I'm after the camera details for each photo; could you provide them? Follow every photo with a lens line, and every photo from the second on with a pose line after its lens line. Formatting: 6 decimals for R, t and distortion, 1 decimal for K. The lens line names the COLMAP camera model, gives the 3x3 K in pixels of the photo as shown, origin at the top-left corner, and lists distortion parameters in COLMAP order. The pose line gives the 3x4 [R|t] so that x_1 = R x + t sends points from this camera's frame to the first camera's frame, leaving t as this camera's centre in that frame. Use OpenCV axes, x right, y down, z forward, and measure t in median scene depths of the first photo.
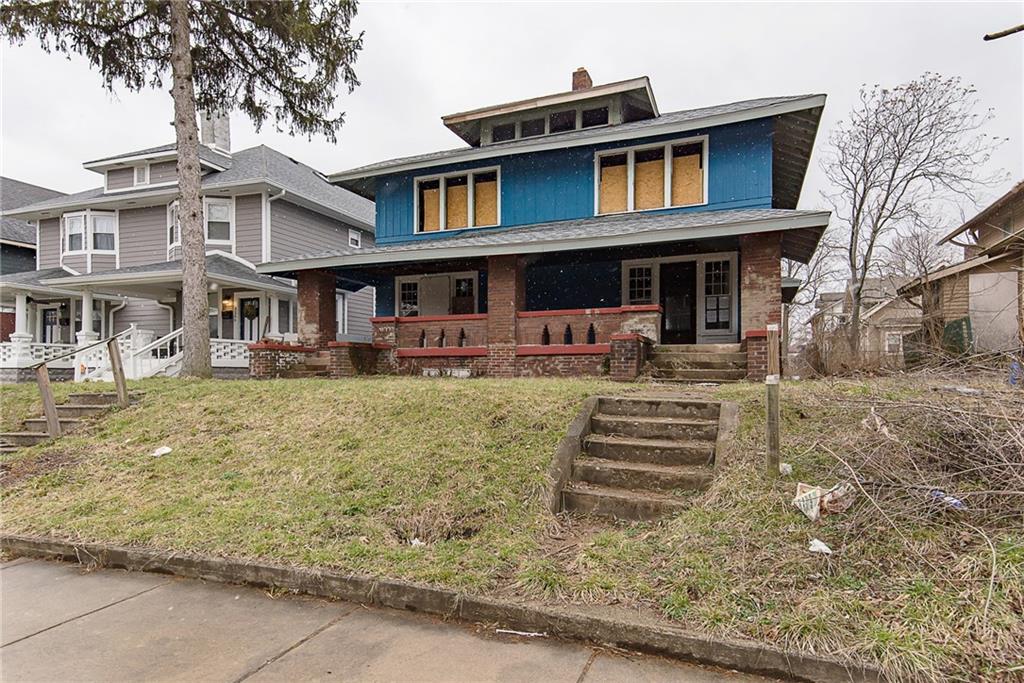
lens RADIAL K [[574.1, 0, 512.0], [0, 574.1, 341.5], [0, 0, 1]] dist [-0.016250, 0.001423]
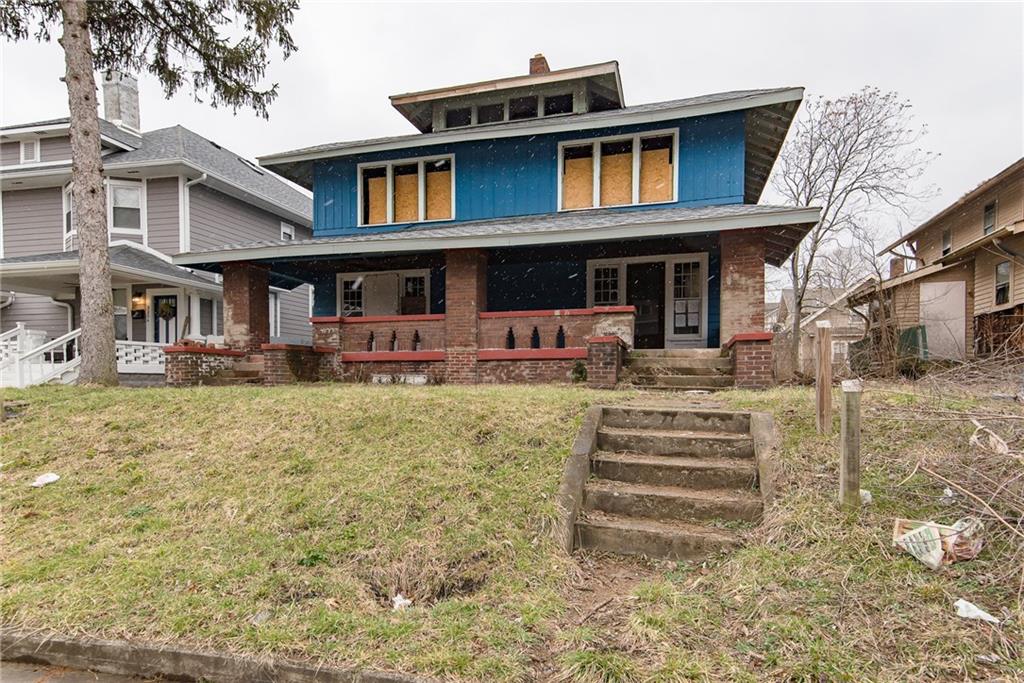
lens RADIAL K [[576.0, 0, 512.8], [0, 576.0, 365.1], [0, 0, 1]] dist [0.002177, -0.001273]
pose [[0.993813, 0.003545, 0.111011, -0.035734], [-0.006650, 0.999597, 0.027615, 0.005757], [-0.110868, -0.028182, 0.993435, 0.079950]]
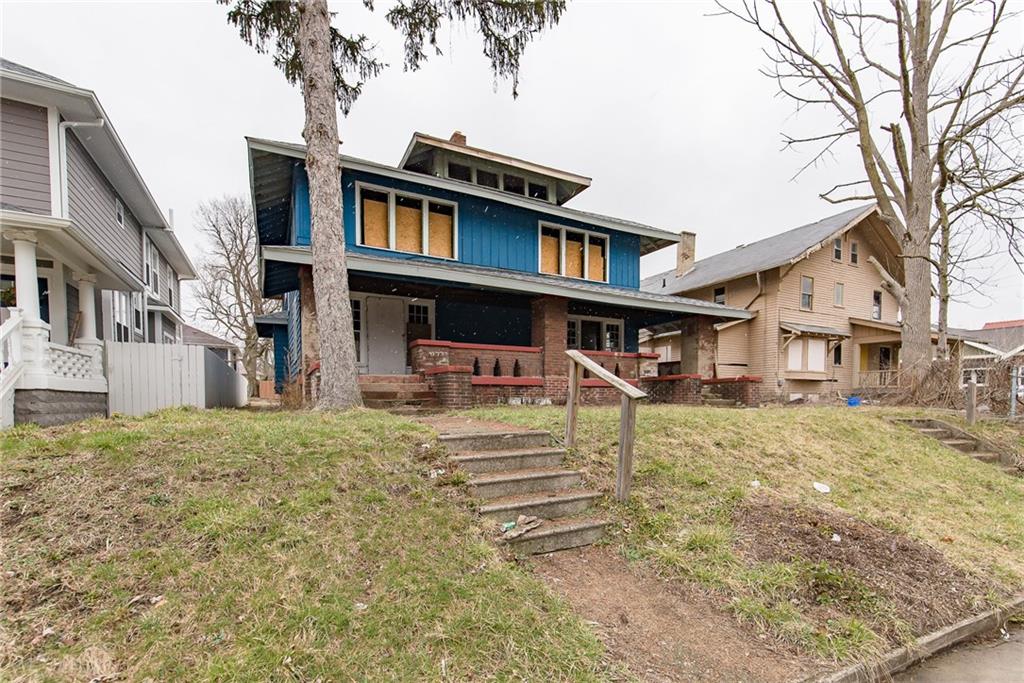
lens RADIAL K [[488.4, 0, 513.6], [0, 488.4, 390.3], [0, 0, 1]] dist [-0.000445, -0.000115]
pose [[0.625220, 0.017311, 0.780257, -0.787733], [-0.041271, 0.999089, 0.010904, 0.024232], [-0.779357, -0.039019, 0.625365, 0.431017]]
